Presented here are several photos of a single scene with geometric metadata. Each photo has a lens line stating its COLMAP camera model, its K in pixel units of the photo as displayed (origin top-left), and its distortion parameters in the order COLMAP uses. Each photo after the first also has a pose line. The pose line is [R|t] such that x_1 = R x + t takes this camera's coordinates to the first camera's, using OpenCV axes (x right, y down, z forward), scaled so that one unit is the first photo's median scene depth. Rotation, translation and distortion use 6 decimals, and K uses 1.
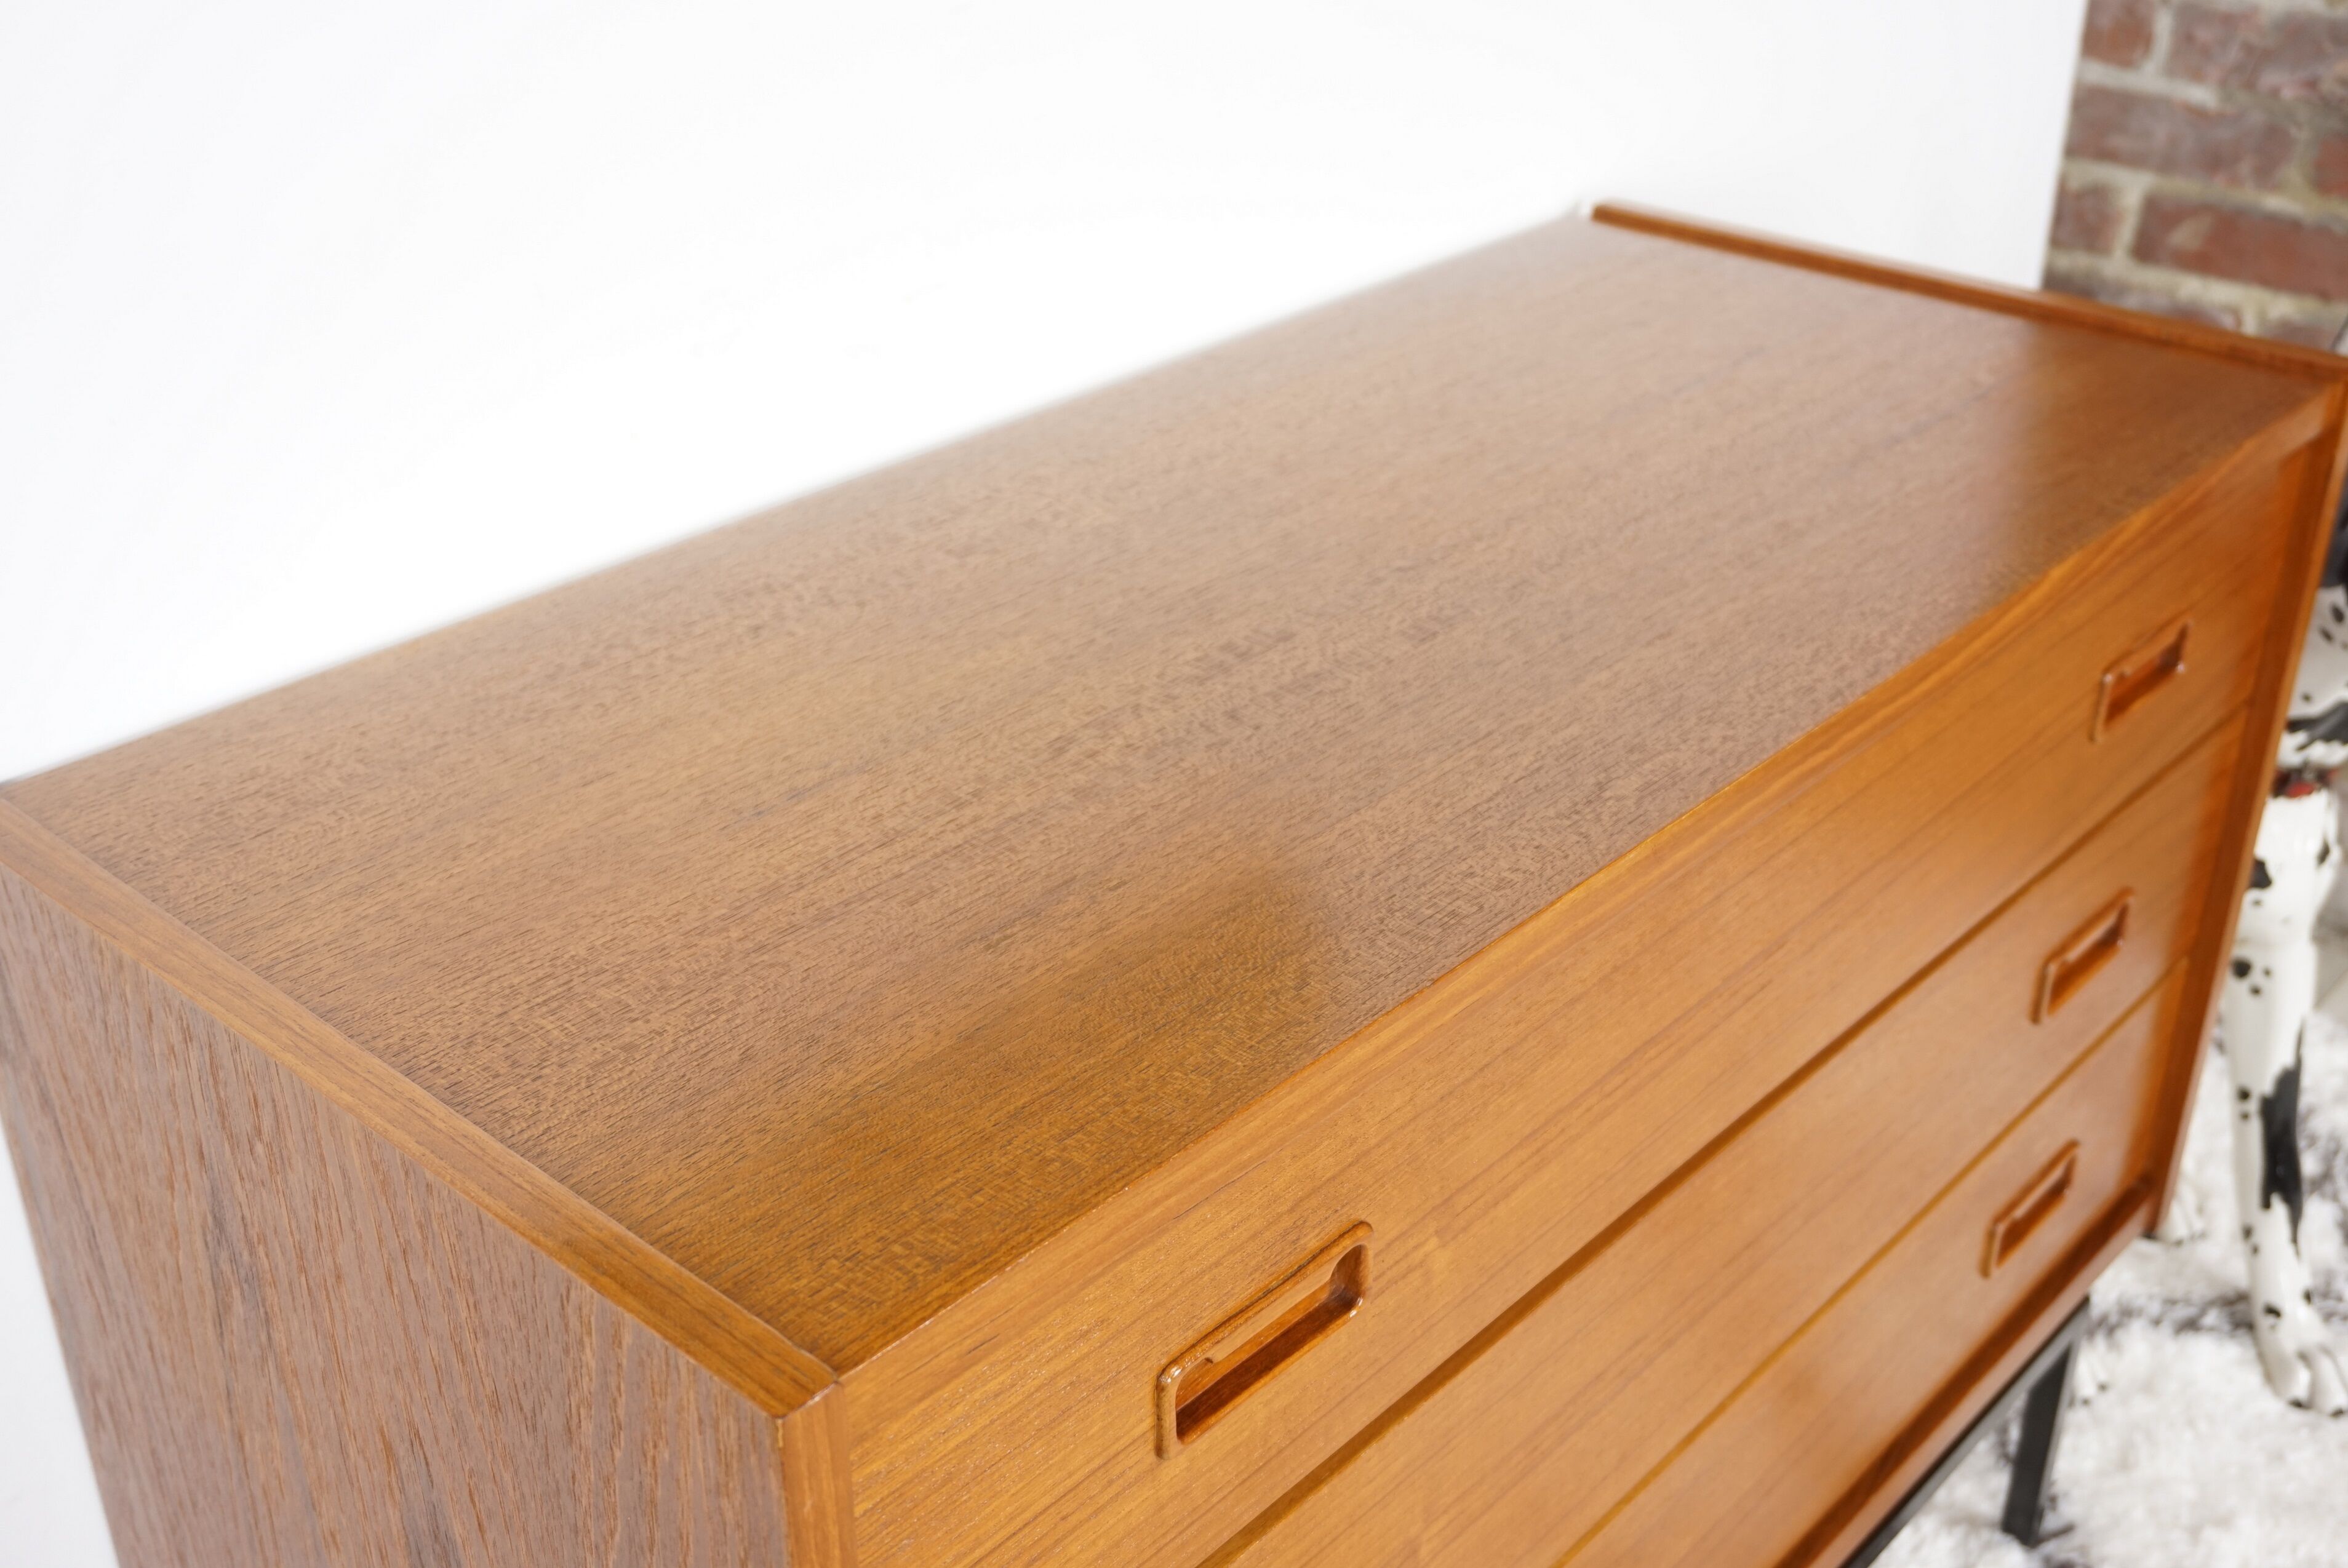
lens RADIAL K [[2582.0, 0, 1160.8], [0, 2582.0, 778.9], [0, 0, 1]] dist [-0.006684, 0.000000]
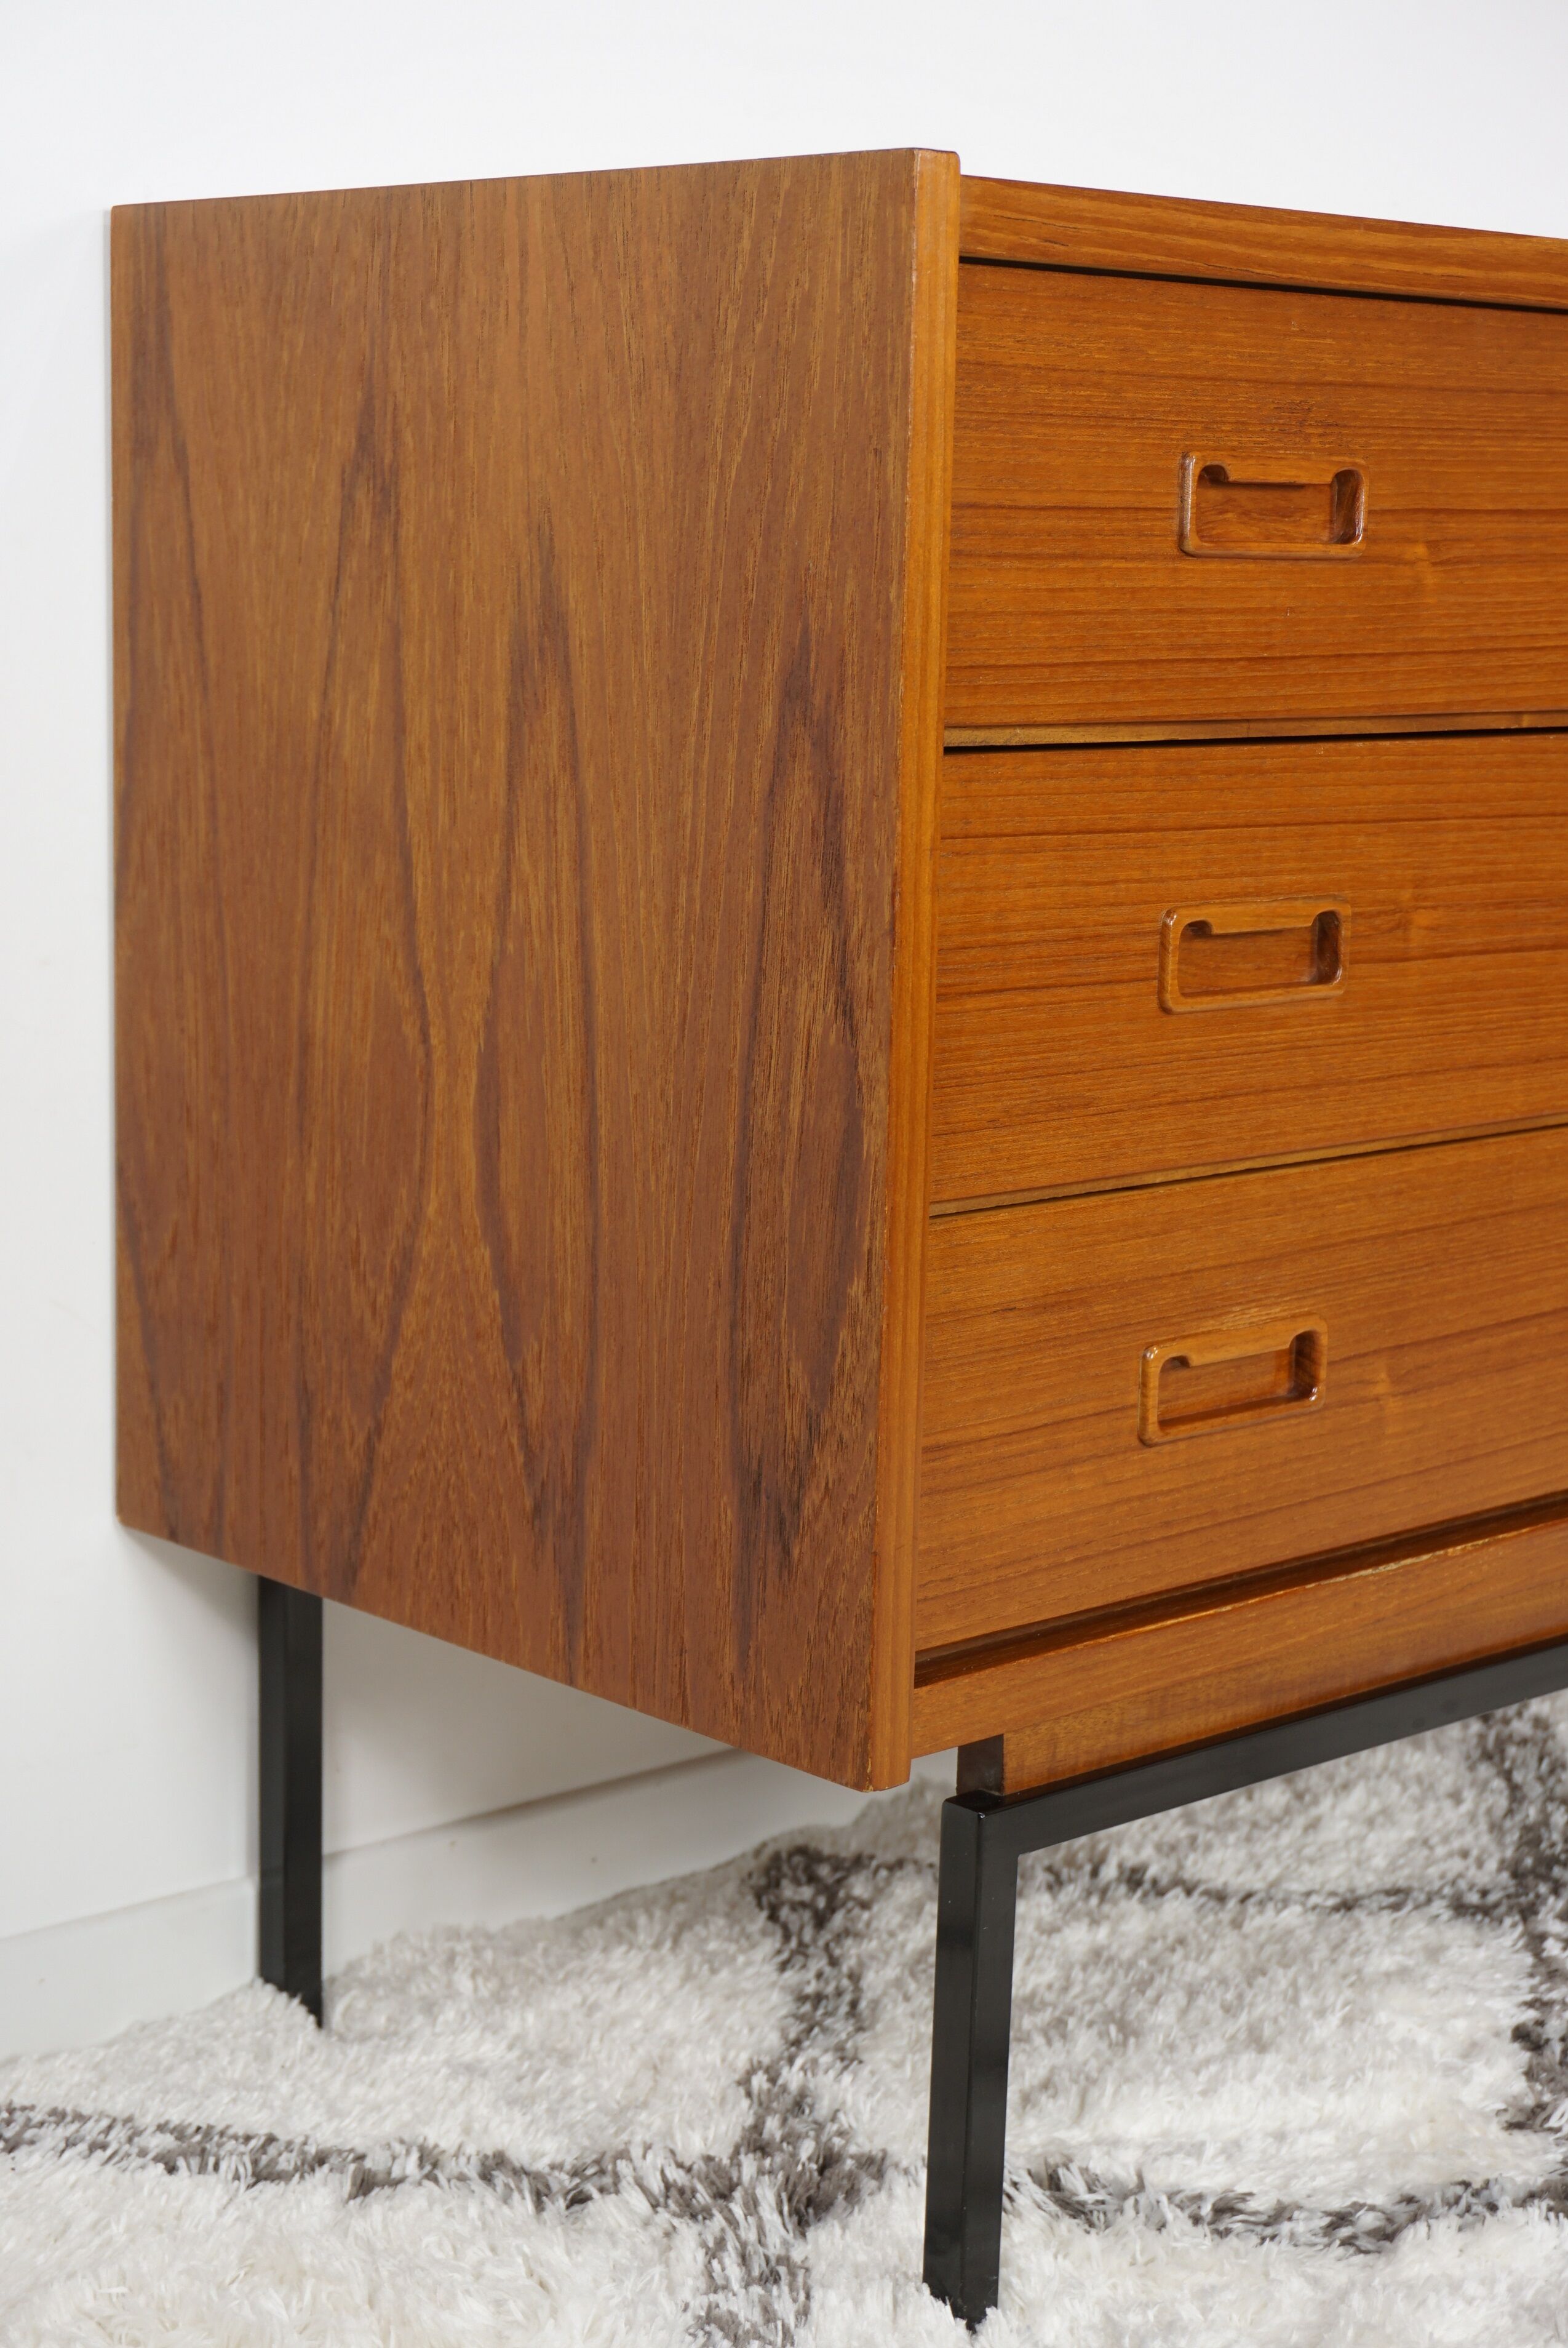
lens RADIAL K [[3921.8, 0, 753.4], [0, 3921.8, 1187.6], [0, 0, 1]] dist [0.004321, 0.000000]
pose [[0.995674, 0.036345, -0.085509, -0.022236], [-0.061450, 0.947881, -0.312643, 0.799489], [0.069690, 0.316545, 0.946014, -0.430756]]
